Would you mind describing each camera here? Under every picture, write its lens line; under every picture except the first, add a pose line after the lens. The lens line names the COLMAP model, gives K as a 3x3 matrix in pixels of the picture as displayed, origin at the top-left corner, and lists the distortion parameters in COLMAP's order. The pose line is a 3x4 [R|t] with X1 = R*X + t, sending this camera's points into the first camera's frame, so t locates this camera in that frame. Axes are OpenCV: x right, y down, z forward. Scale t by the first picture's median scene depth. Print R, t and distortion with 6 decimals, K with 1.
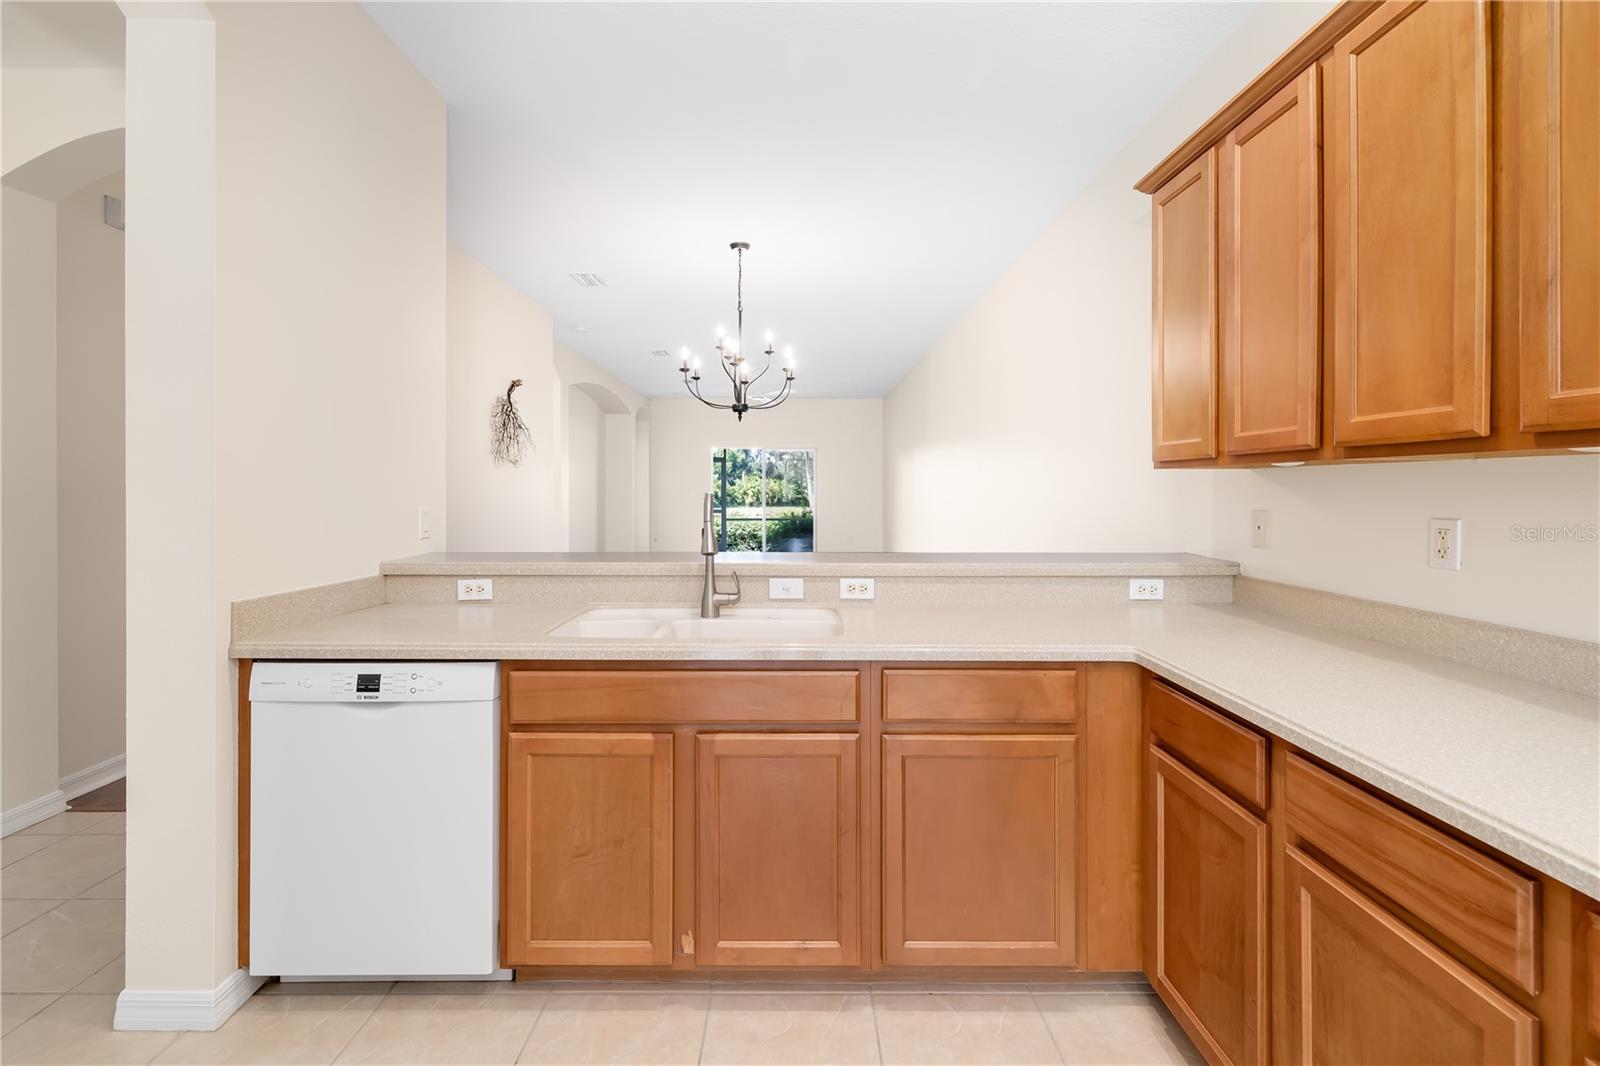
lens RADIAL K [[697.3, 0, 792.7], [0, 697.3, 486.4], [0, 0, 1]] dist [0.002982, 0.000378]
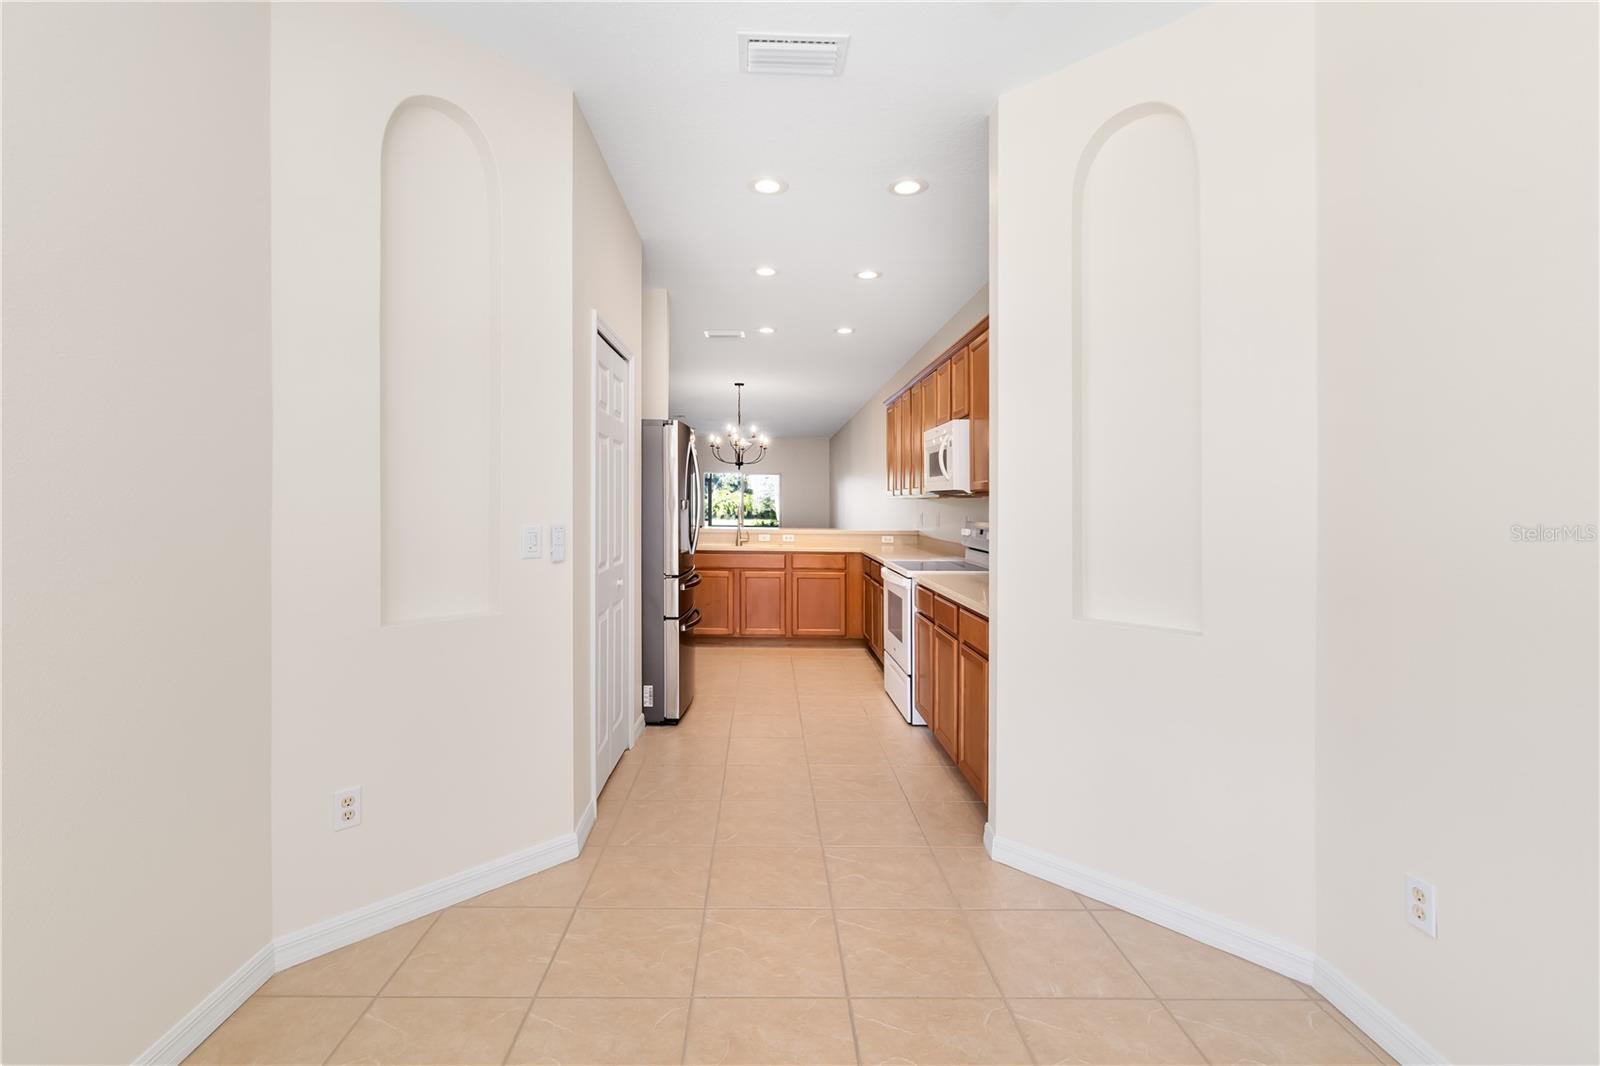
lens RADIAL K [[683.5, 0, 804.6], [0, 683.5, 510.8], [0, 0, 1]] dist [0.002779, 0.000289]
pose [[0.997932, 0.006293, 0.063967, -0.034282], [-0.007295, 0.999854, 0.015443, -0.017732], [-0.063861, -0.015878, 0.997833, -2.527502]]
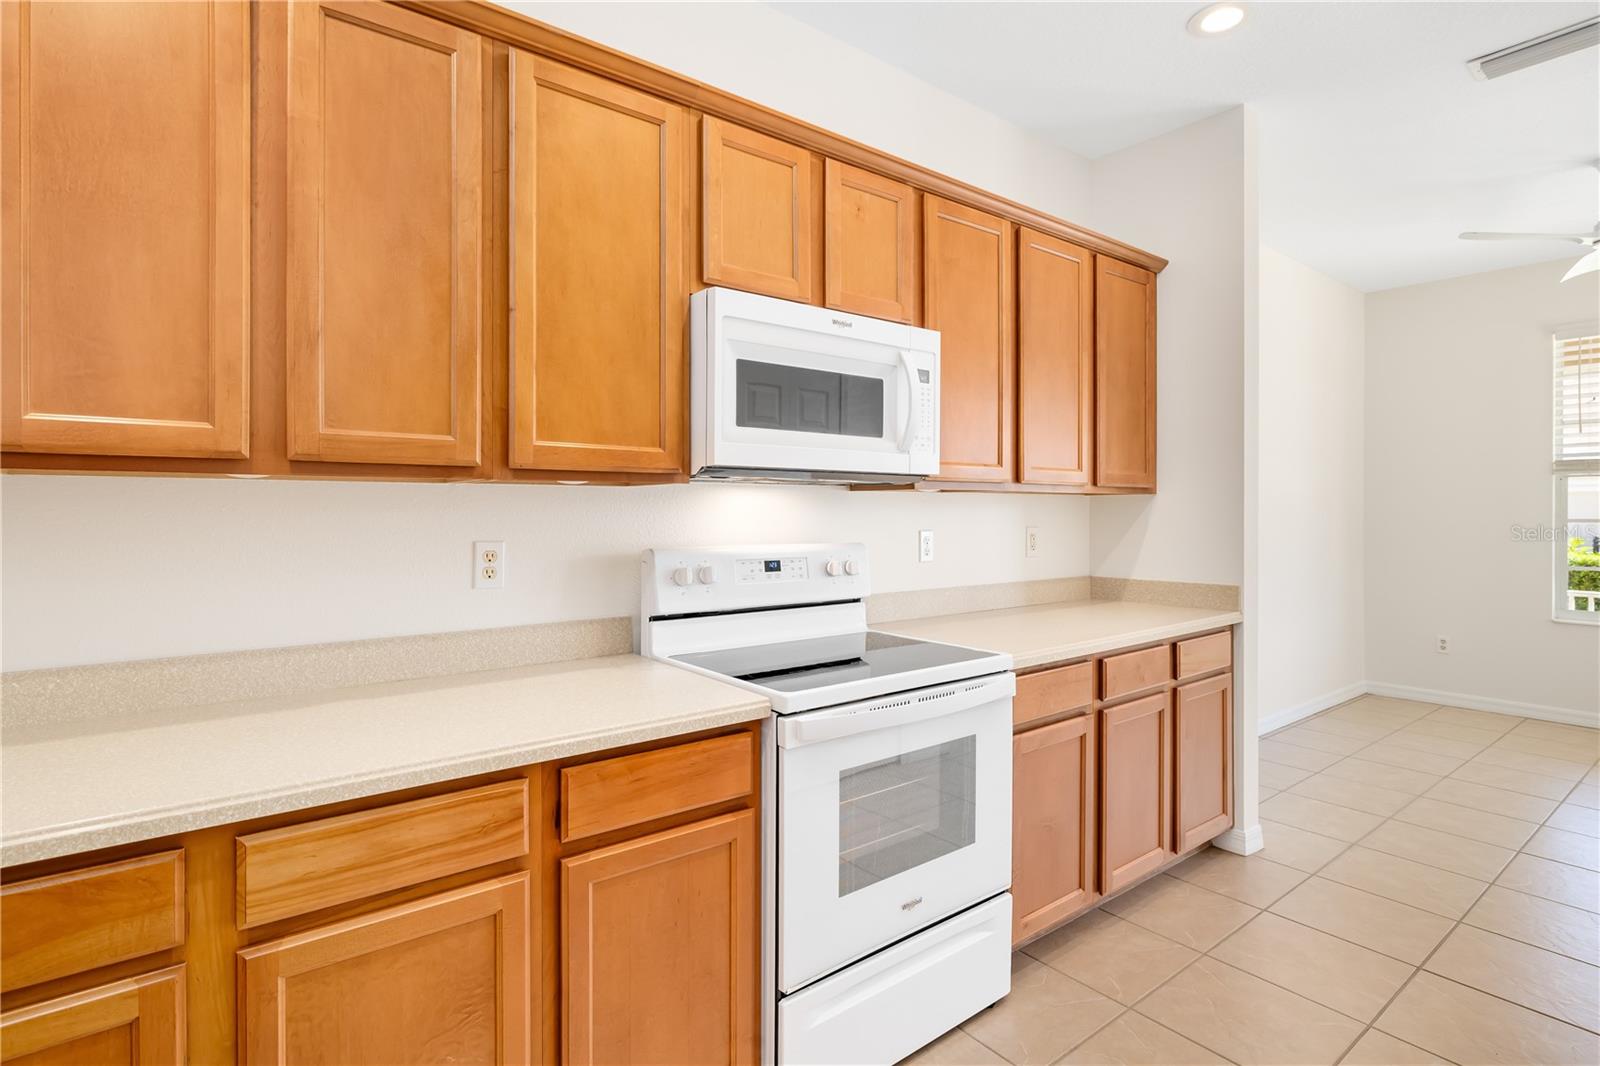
lens RADIAL K [[777.7, 0, 794.3], [0, 777.7, 513.2], [0, 0, 1]] dist [-0.004513, 0.000422]
pose [[-0.604428, 0.000829, 0.796659, -0.269666], [0.002010, 0.999998, 0.000485, 0.006083], [-0.796657, 0.001895, -0.604429, 0.721083]]
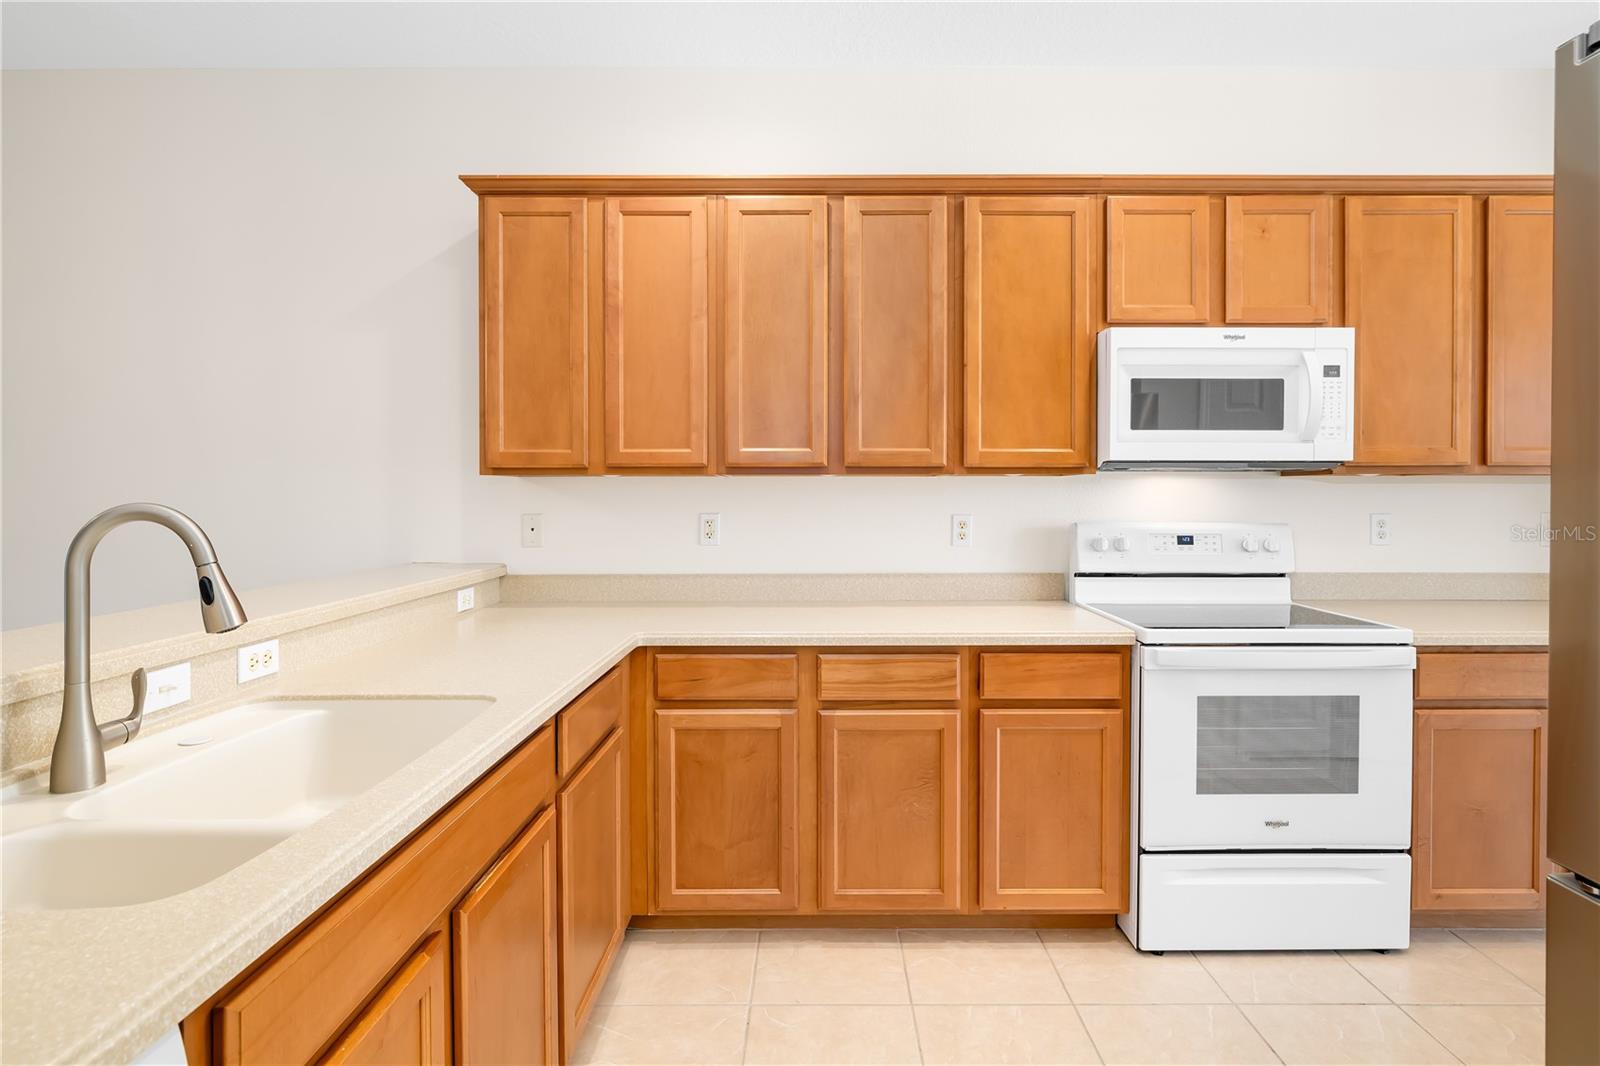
lens RADIAL K [[777.4, 0, 823.3], [0, 777.4, 500.1], [0, 0, 1]] dist [-0.000421, 0.000196]
pose [[0.002025, -0.004535, 0.999988, -0.775843], [-0.000139, 0.999990, 0.004536, 0.007115], [-0.999998, -0.000148, 0.002025, 0.690223]]
